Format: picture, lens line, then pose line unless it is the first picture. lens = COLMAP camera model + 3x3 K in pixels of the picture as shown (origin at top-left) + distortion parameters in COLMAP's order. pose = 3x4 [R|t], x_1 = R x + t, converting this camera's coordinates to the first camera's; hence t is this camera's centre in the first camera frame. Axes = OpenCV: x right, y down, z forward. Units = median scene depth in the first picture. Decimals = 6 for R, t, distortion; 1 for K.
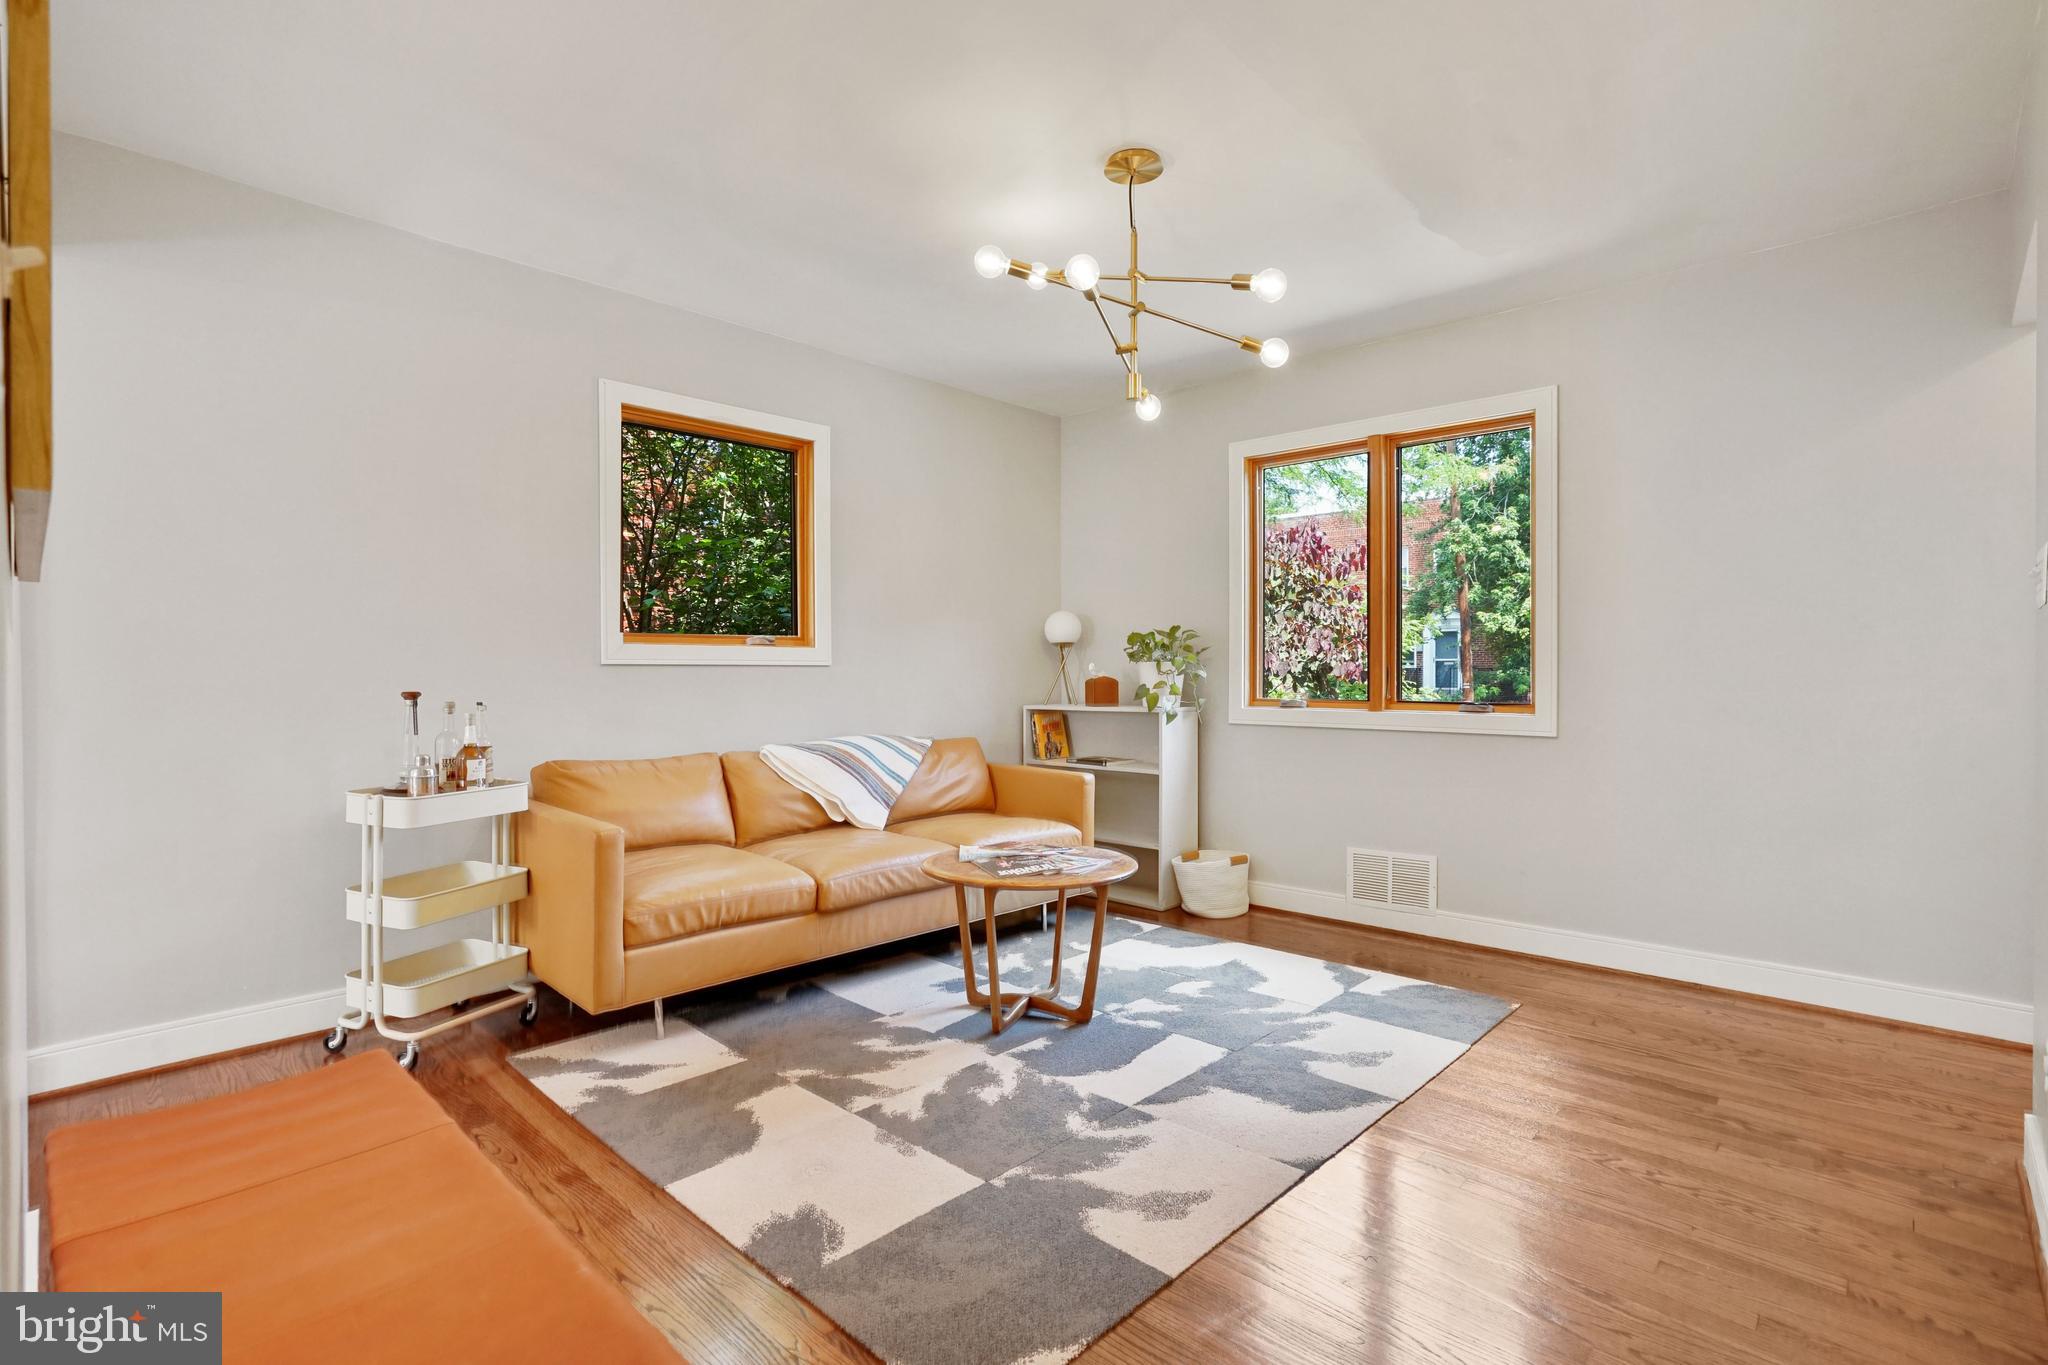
lens RADIAL K [[975.5, 0, 1030.6], [0, 975.5, 680.4], [0, 0, 1]] dist [-0.042080, 0.000100]
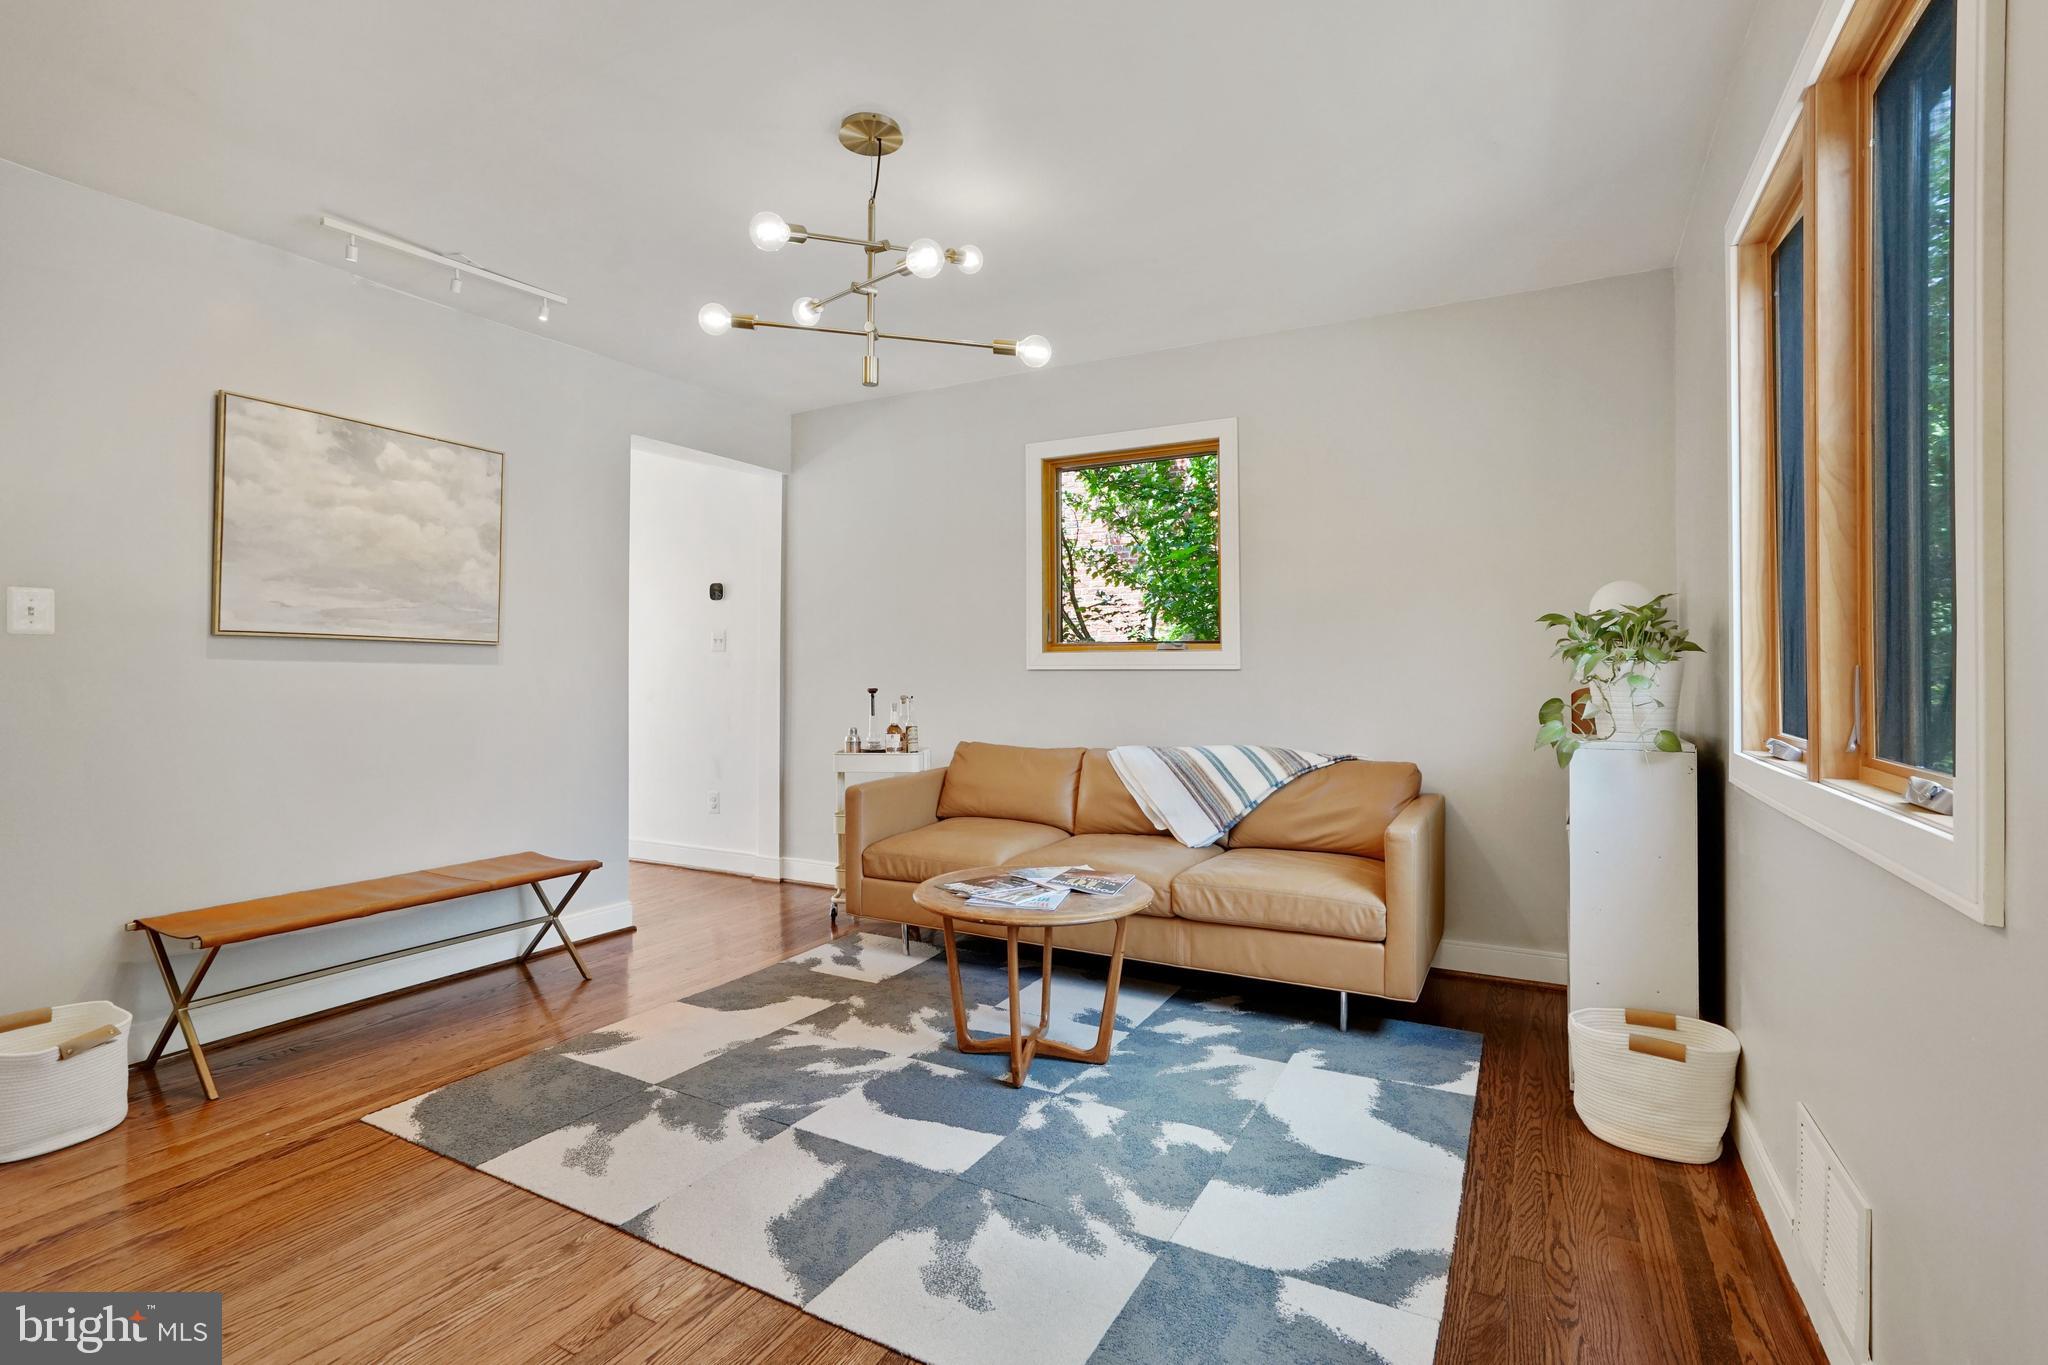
lens RADIAL K [[943.3, 0, 1024.0], [0, 943.3, 682.5], [0, 0, 1]] dist [-0.043199, 0.027174]
pose [[0.255436, 0.010342, -0.966771, 0.956861], [-0.007431, 0.999934, 0.008733, -0.013714], [0.966797, 0.004953, 0.255496, 0.885079]]
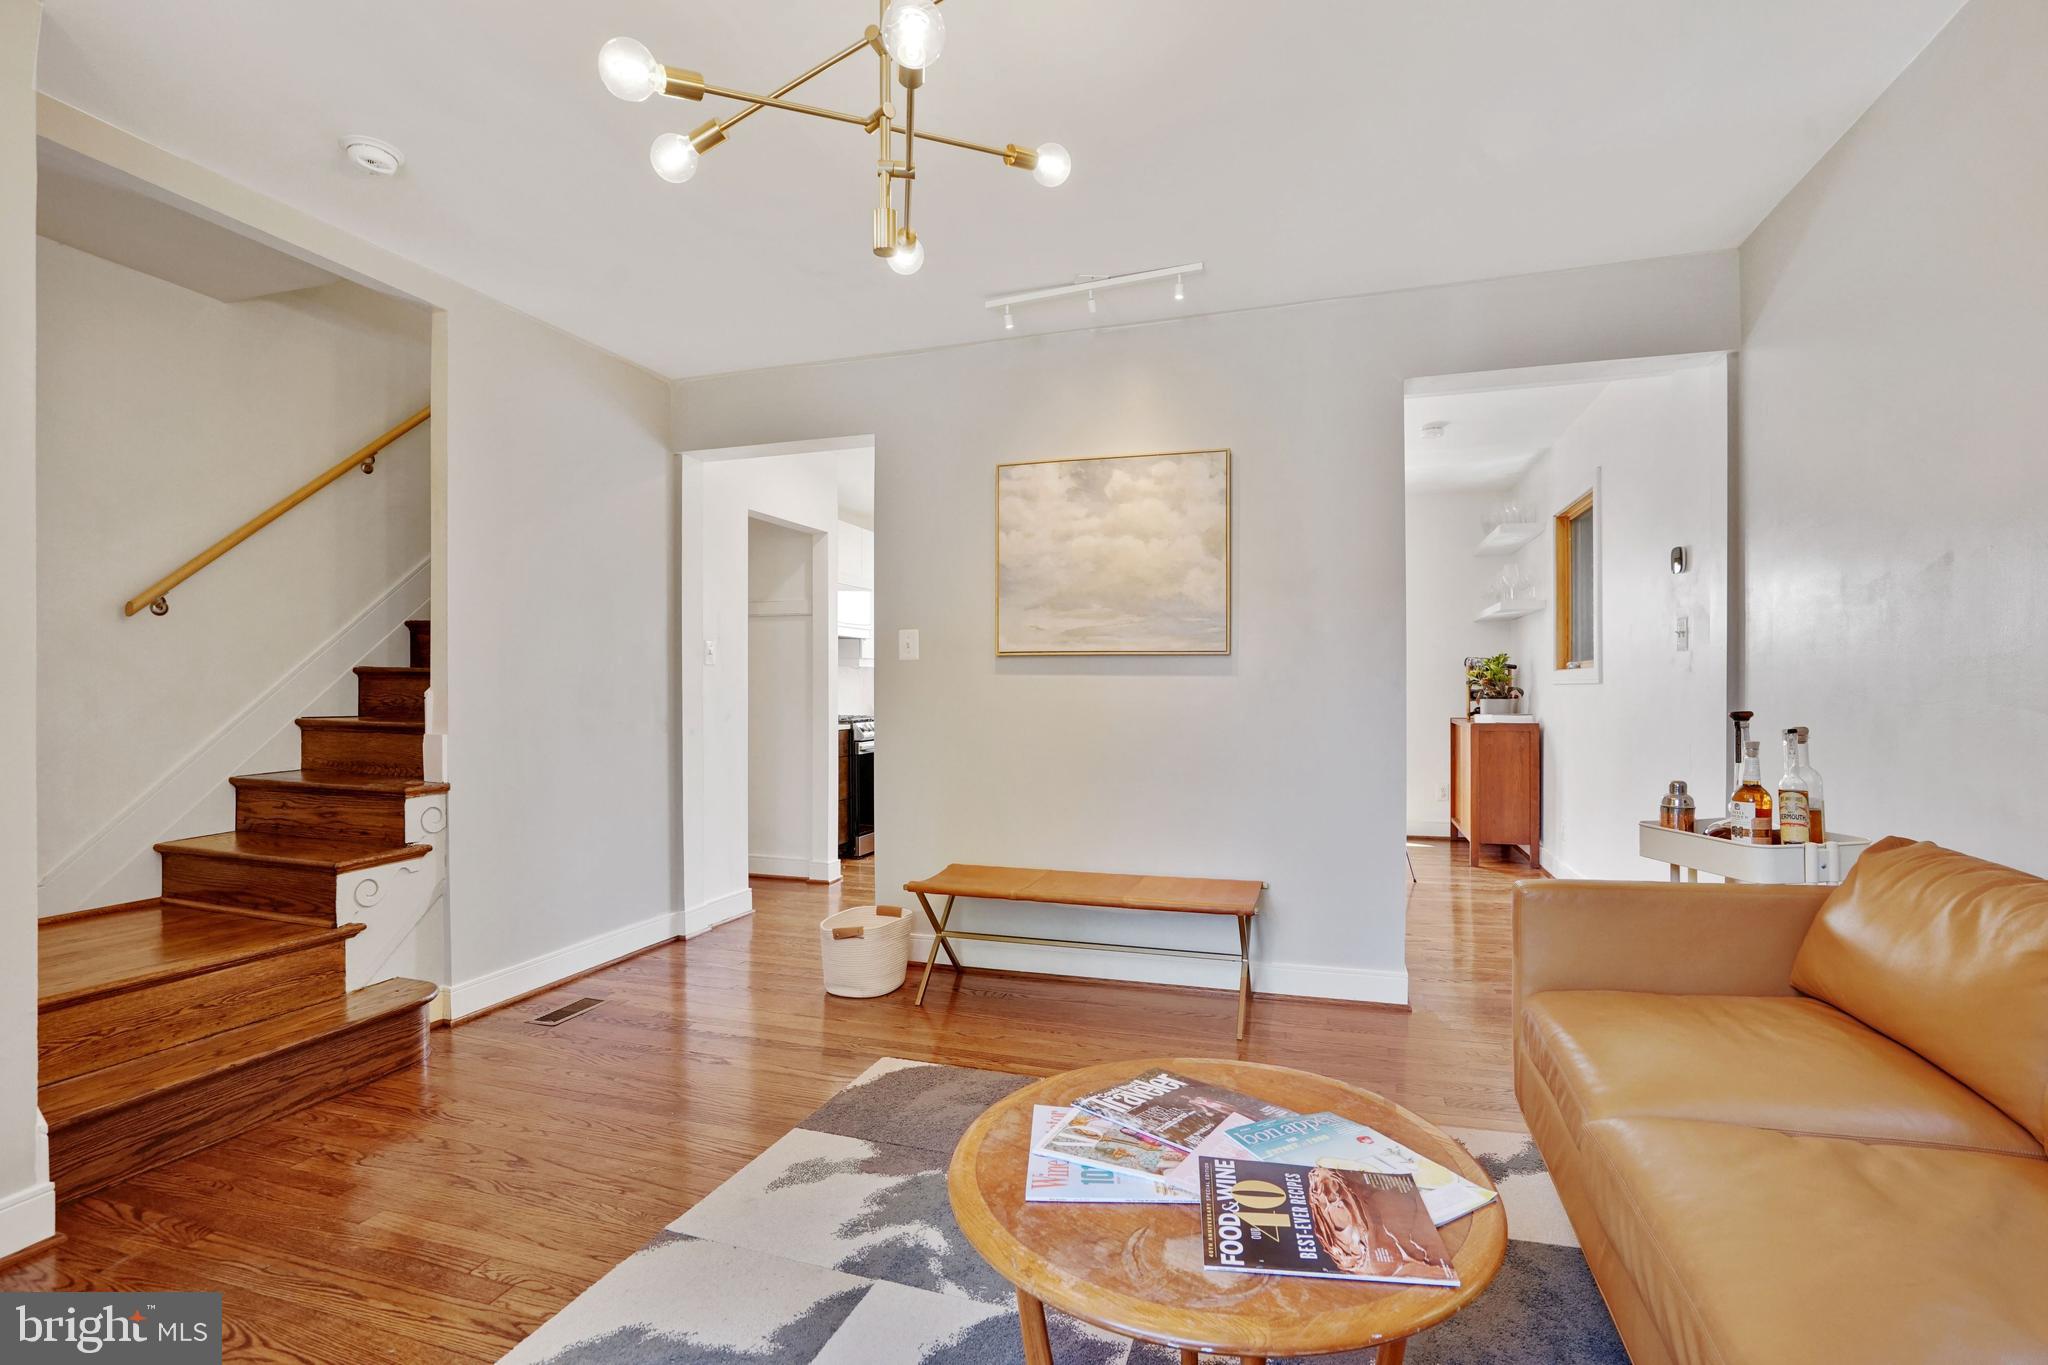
lens RADIAL K [[938.2, 0, 1031.6], [0, 938.2, 696.7], [0, 0, 1]] dist [-0.061674, 0.026862]
pose [[-0.900357, 0.010494, -0.435026, 0.267944], [0.002218, 0.999807, 0.019527, -0.018426], [0.435146, 0.016616, -0.900206, 1.508746]]
